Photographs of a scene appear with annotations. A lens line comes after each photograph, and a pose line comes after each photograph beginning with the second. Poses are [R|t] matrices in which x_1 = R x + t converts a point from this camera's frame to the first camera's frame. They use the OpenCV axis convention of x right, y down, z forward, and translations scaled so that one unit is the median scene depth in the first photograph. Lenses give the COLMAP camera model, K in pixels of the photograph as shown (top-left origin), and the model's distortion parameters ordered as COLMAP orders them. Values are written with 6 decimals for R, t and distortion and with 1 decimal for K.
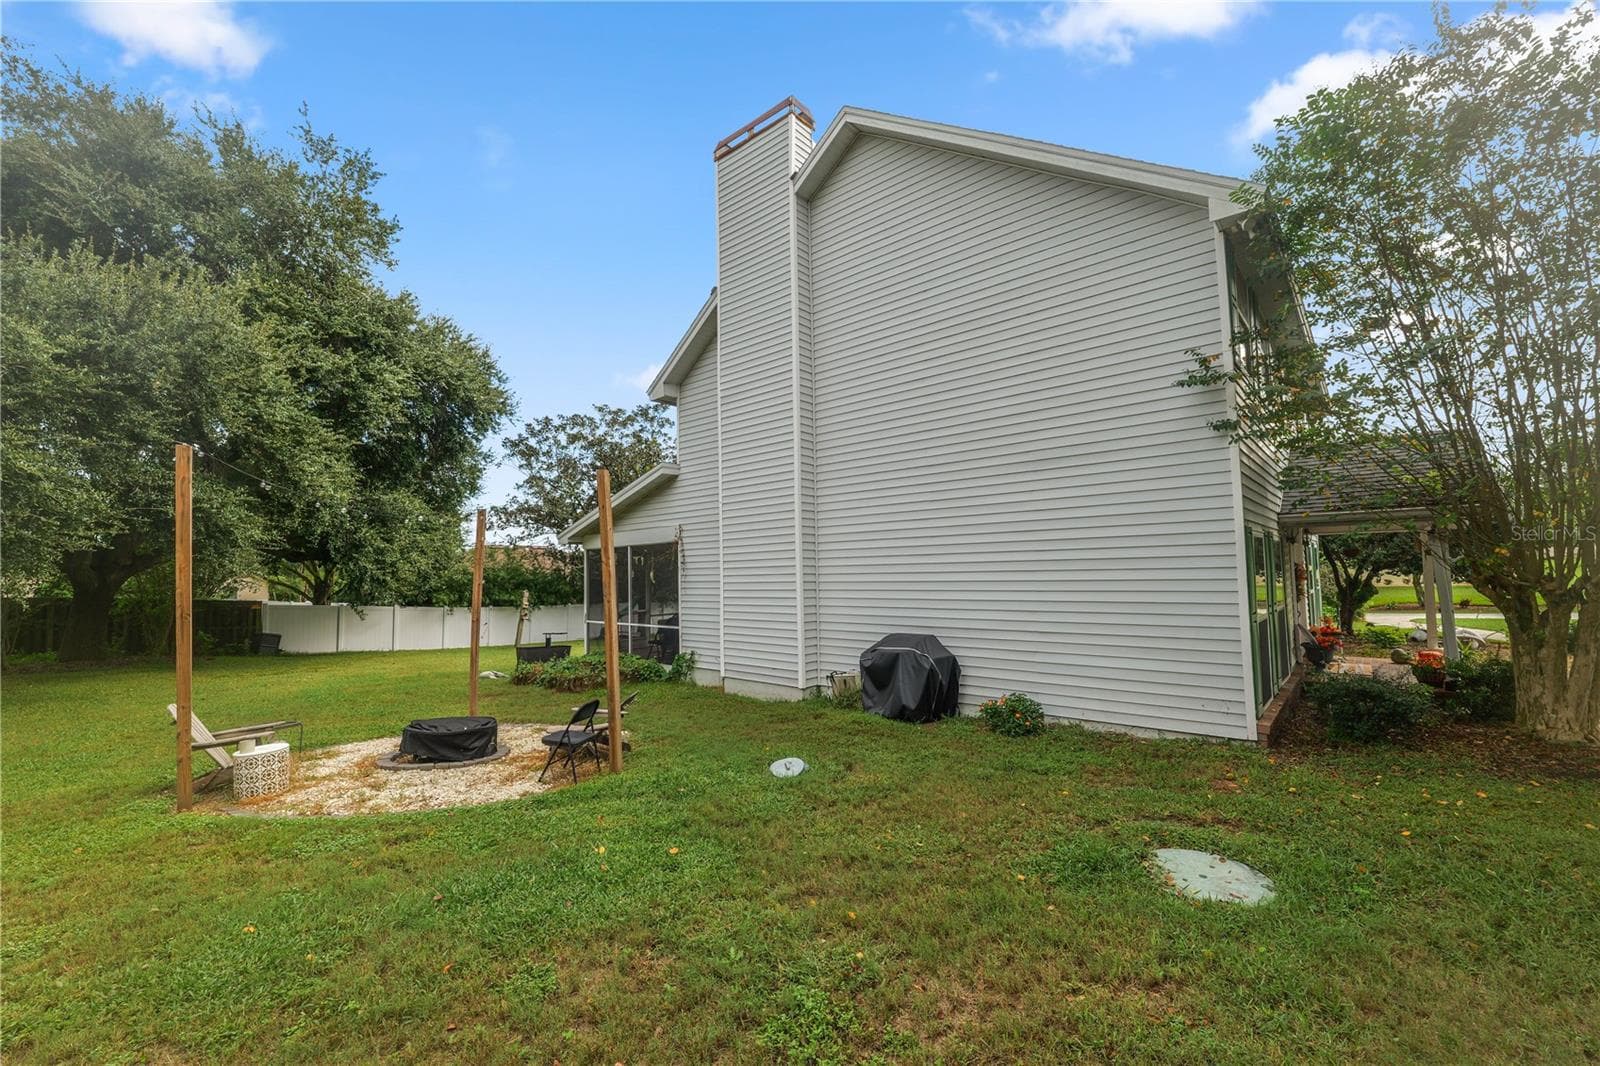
lens RADIAL K [[655.1, 0, 800.8], [0, 655.1, 529.5], [0, 0, 1]] dist [-0.011999, -0.000165]
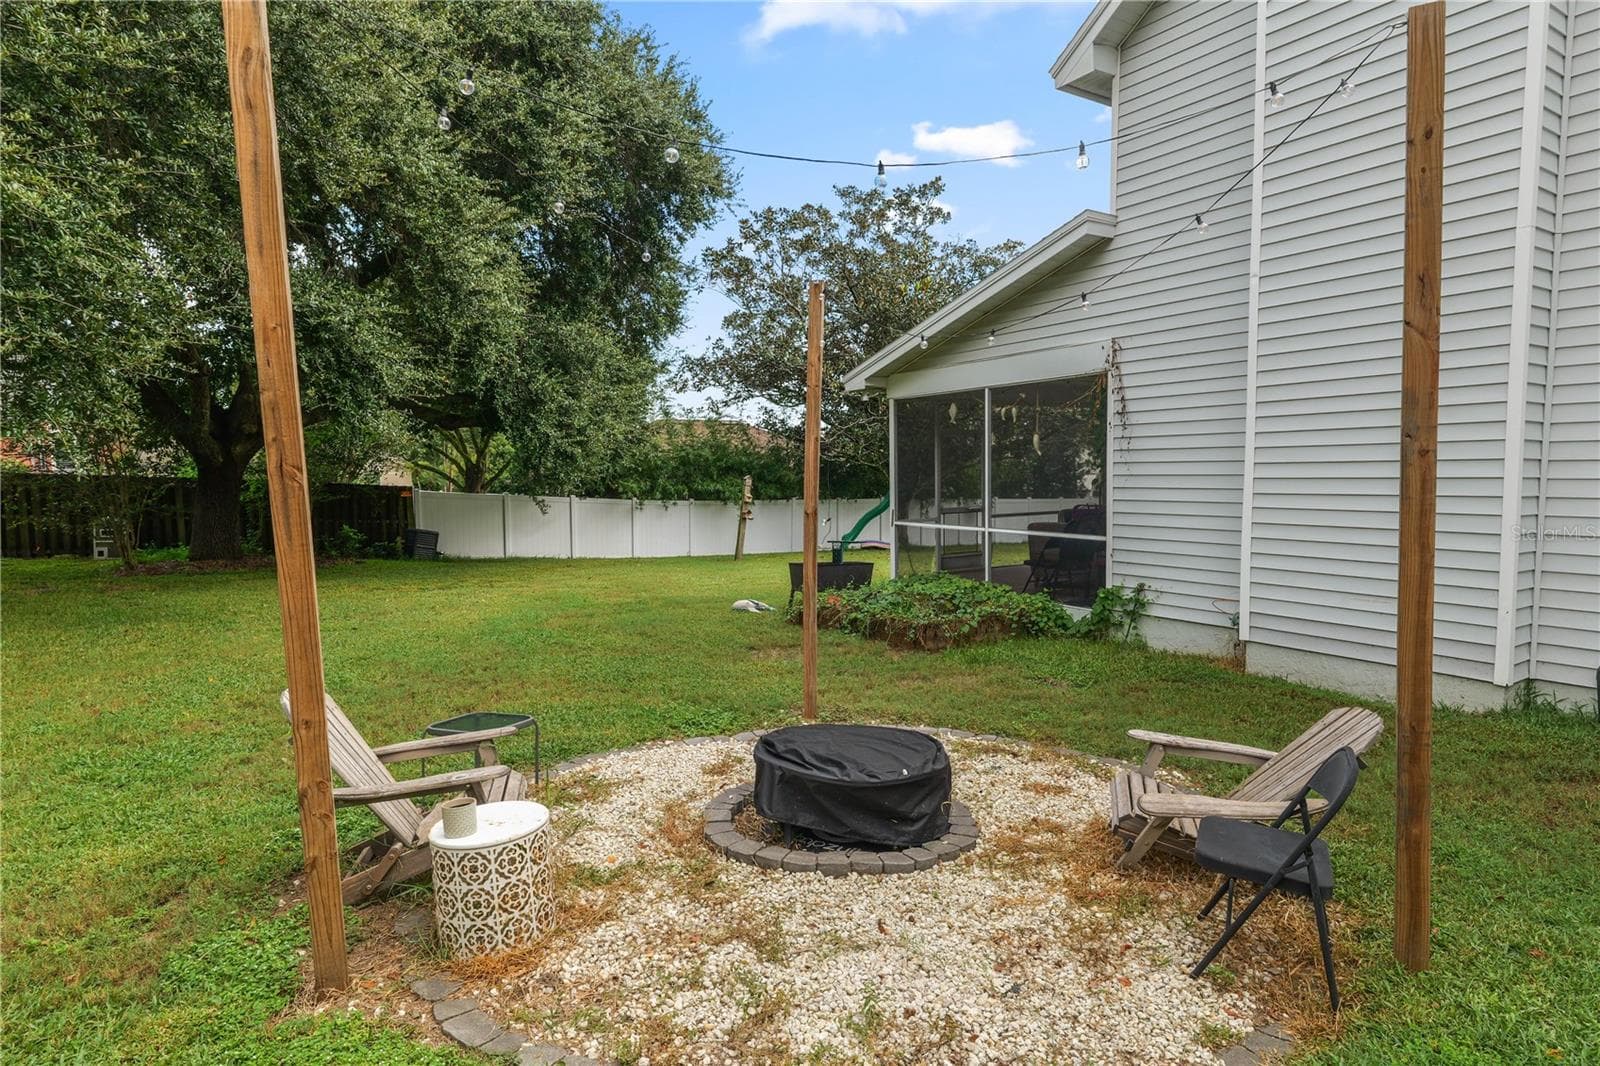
lens RADIAL K [[887.4, 0, 800.0], [0, 887.4, 533.0], [0, 0, 1]] dist [0.000056, 0.000951]
pose [[0.963600, 0.027502, -0.265930, -0.174515], [0.010771, 0.989894, 0.141402, 0.031758], [0.267132, -0.139119, 0.953565, 0.191764]]
